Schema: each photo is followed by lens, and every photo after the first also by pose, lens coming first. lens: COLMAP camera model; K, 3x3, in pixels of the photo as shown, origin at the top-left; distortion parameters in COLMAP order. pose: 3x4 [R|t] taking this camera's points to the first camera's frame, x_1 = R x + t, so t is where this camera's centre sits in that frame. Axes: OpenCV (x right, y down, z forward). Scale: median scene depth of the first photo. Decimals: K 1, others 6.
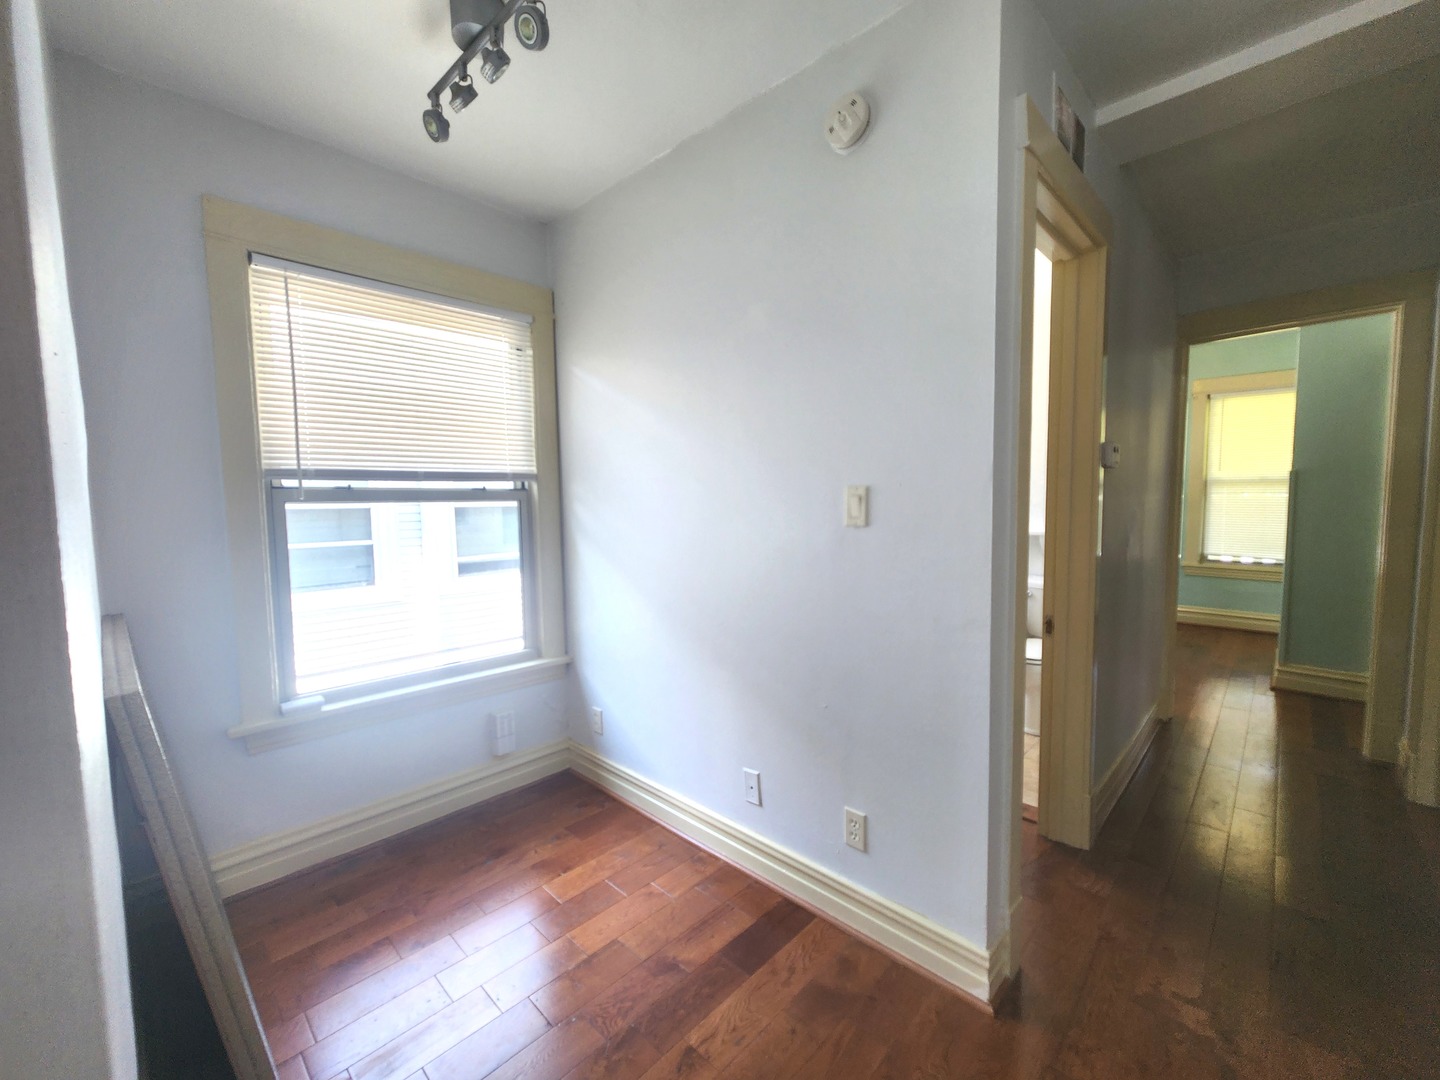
lens RADIAL K [[591.3, 0, 715.5], [0, 591.3, 543.0], [0, 0, 1]] dist [0.000106, 0.000001]
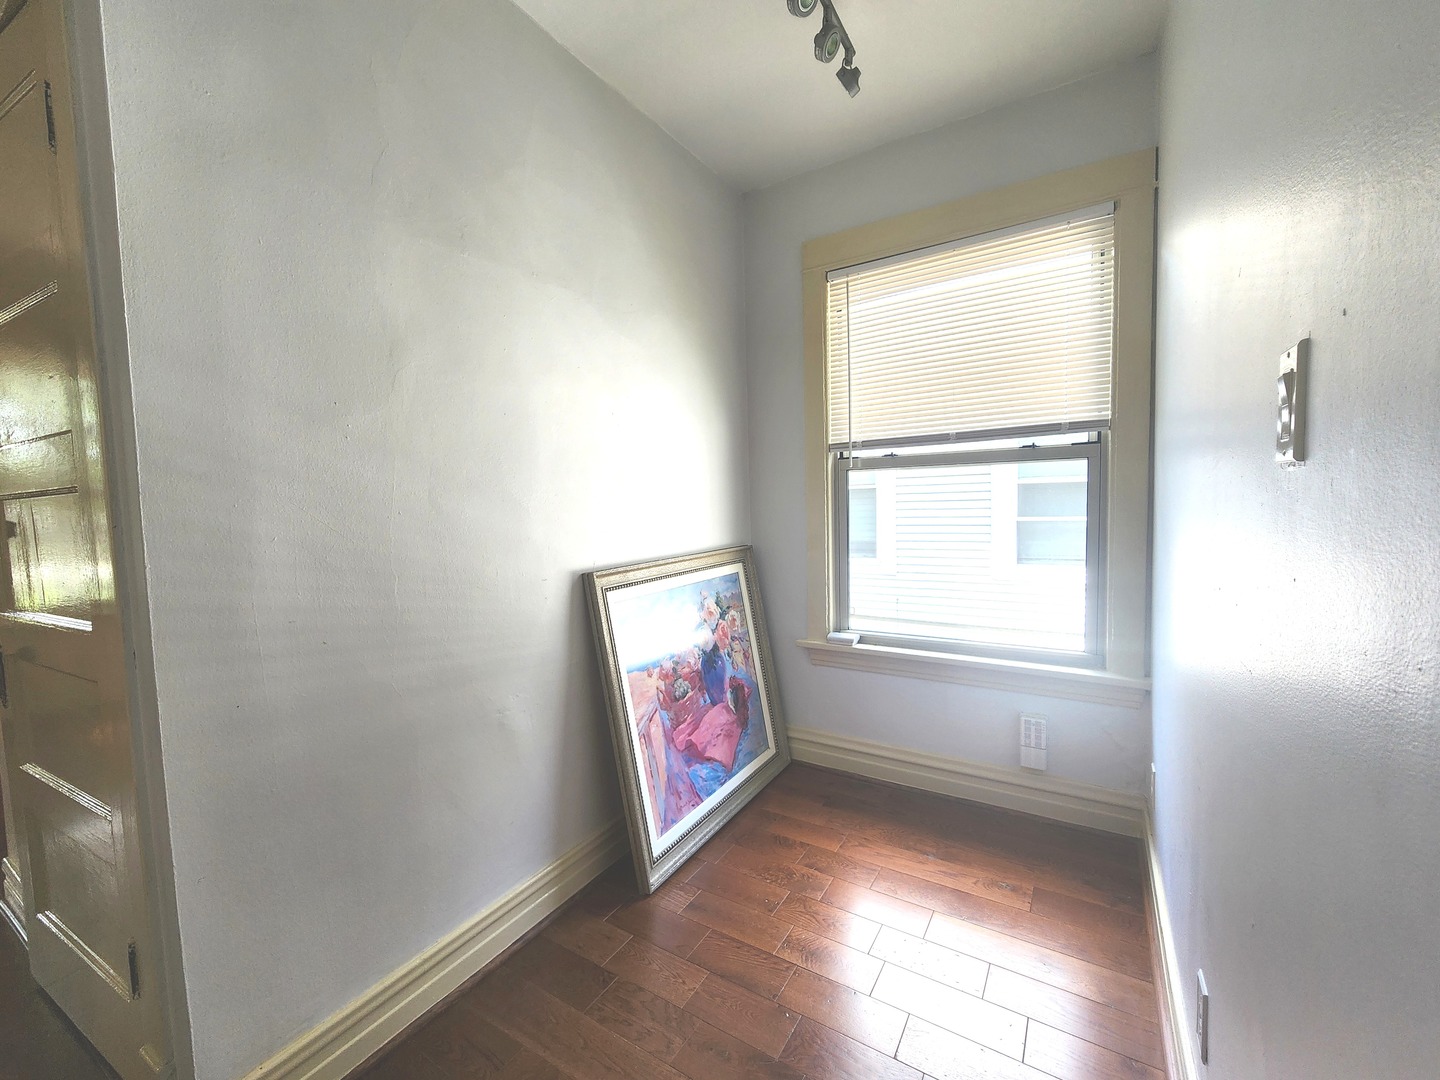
lens RADIAL K [[591.3, 0, 715.5], [0, 591.3, 543.0], [0, 0, 1]] dist [0.000106, 0.000001]
pose [[0.204883, 0.077748, -0.975694, 0.368345], [-0.044462, 0.996550, 0.070074, 0.006829], [0.977776, 0.029024, 0.207633, 0.430874]]
